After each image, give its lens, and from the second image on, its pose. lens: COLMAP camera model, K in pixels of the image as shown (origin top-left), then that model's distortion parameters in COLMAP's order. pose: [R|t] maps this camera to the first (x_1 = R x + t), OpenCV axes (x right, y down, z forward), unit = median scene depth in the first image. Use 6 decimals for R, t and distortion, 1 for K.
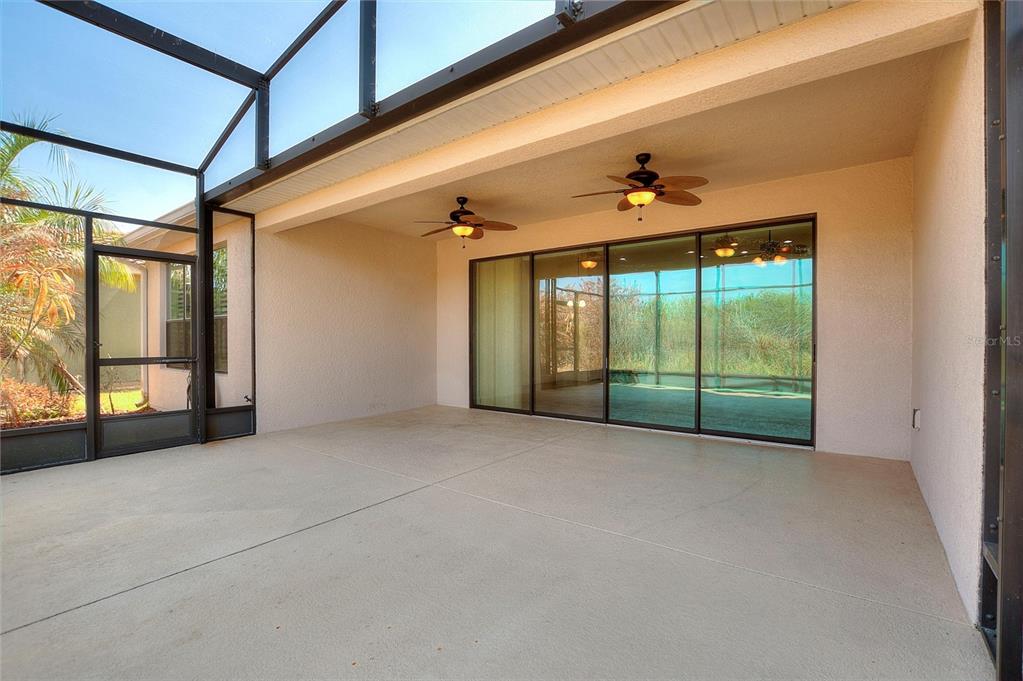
lens RADIAL K [[466.1, 0, 515.3], [0, 466.1, 345.3], [0, 0, 1]] dist [-0.041751, 0.009412]
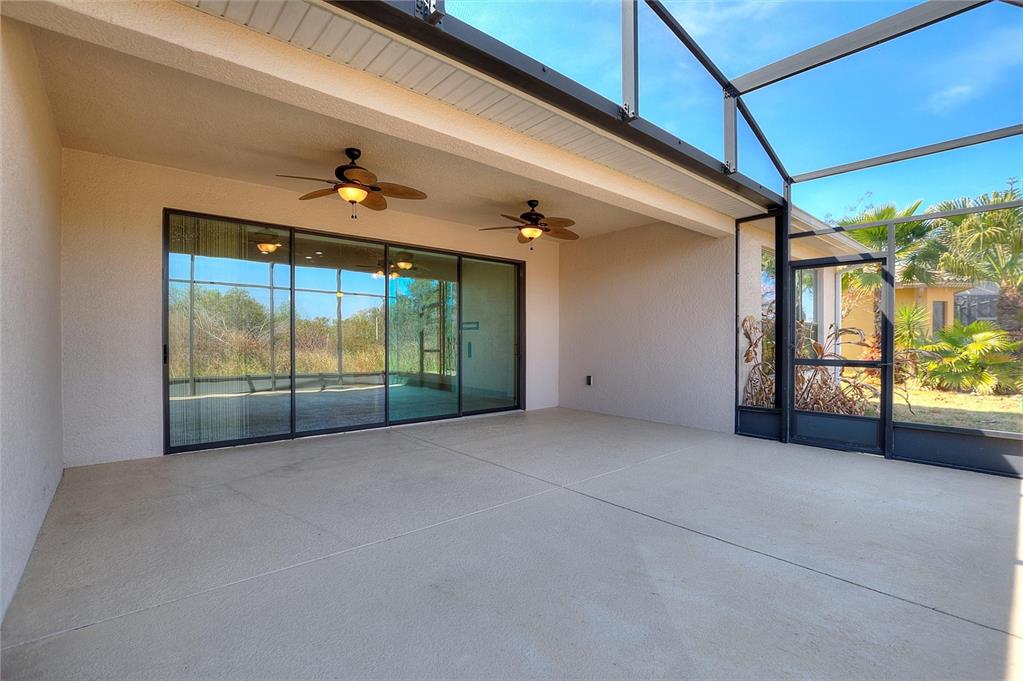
lens RADIAL K [[466.1, 0, 515.3], [0, 466.1, 345.3], [0, 0, 1]] dist [-0.041751, 0.009412]
pose [[0.209487, -0.010372, 0.977756, -0.632279], [0.007815, 0.999930, 0.008933, -0.008769], [-0.977780, 0.005770, 0.209553, 0.481692]]
